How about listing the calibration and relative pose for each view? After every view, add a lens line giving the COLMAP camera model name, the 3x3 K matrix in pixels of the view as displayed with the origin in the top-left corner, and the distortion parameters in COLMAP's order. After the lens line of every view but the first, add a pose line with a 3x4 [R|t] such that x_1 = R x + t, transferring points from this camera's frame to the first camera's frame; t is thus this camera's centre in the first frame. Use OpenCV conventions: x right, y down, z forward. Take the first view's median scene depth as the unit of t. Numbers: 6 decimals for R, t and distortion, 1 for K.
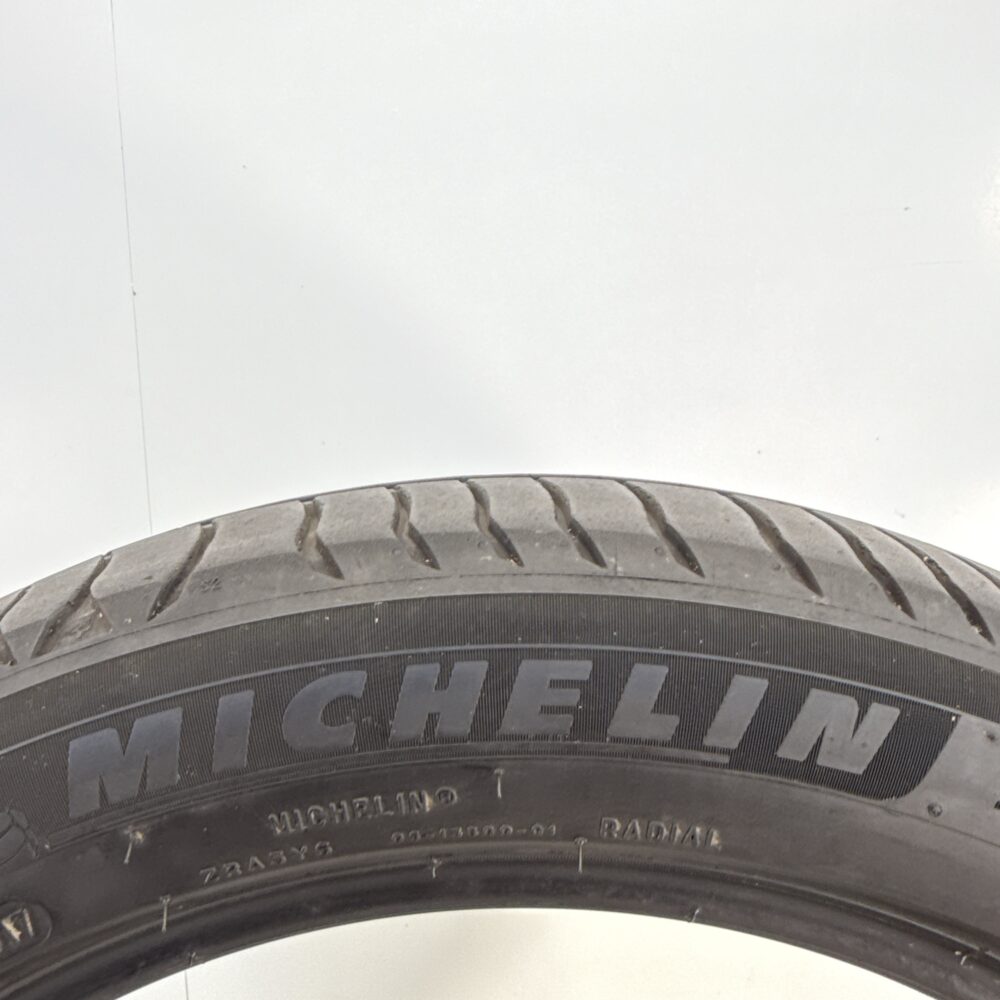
lens RADIAL K [[933.9, 0, 500.0], [0, 933.9, 500.0], [0, 0, 1]] dist [0.008939, -0.009294]
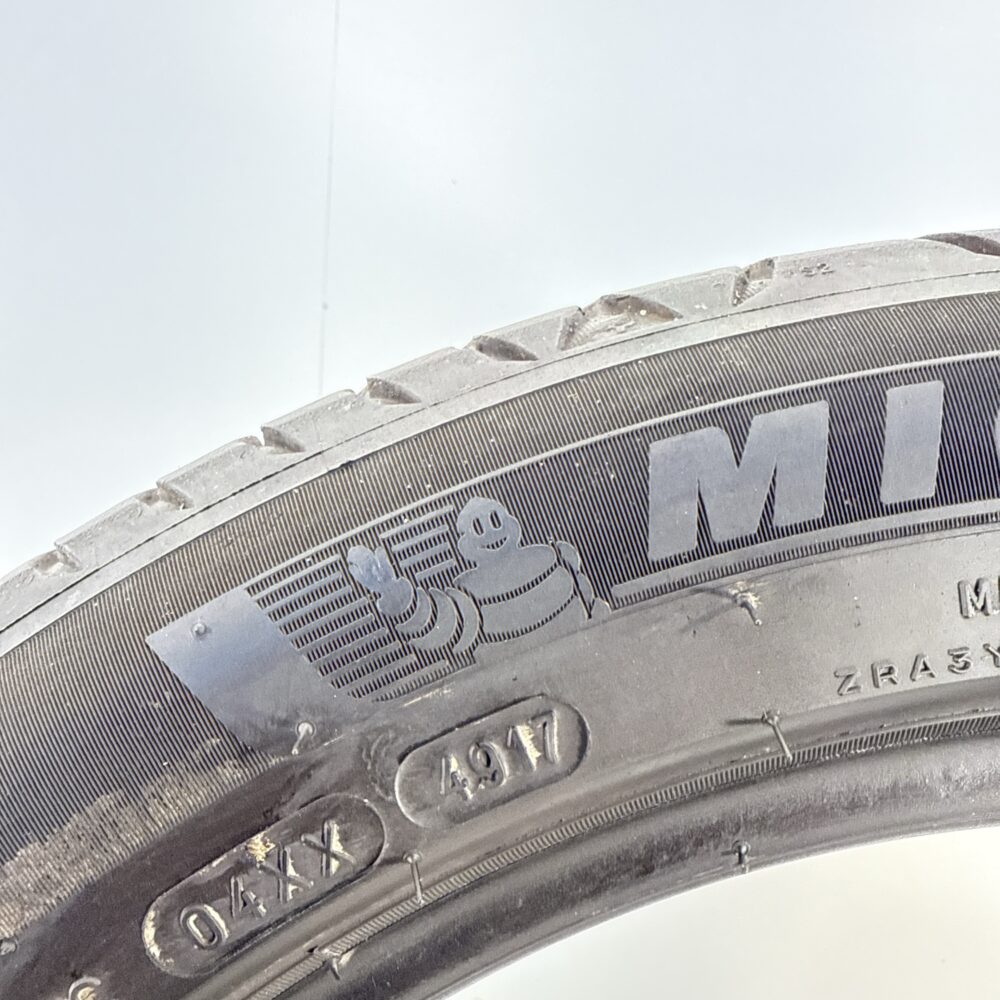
lens RADIAL K [[933.9, 0, 500.0], [0, 933.9, 500.0], [0, 0, 1]] dist [0.008939, -0.009294]
pose [[0.996831, 0.056852, -0.055642, -0.524023], [-0.064959, 0.985486, -0.156834, 0.403140], [0.045918, 0.159951, 0.986056, 0.366742]]
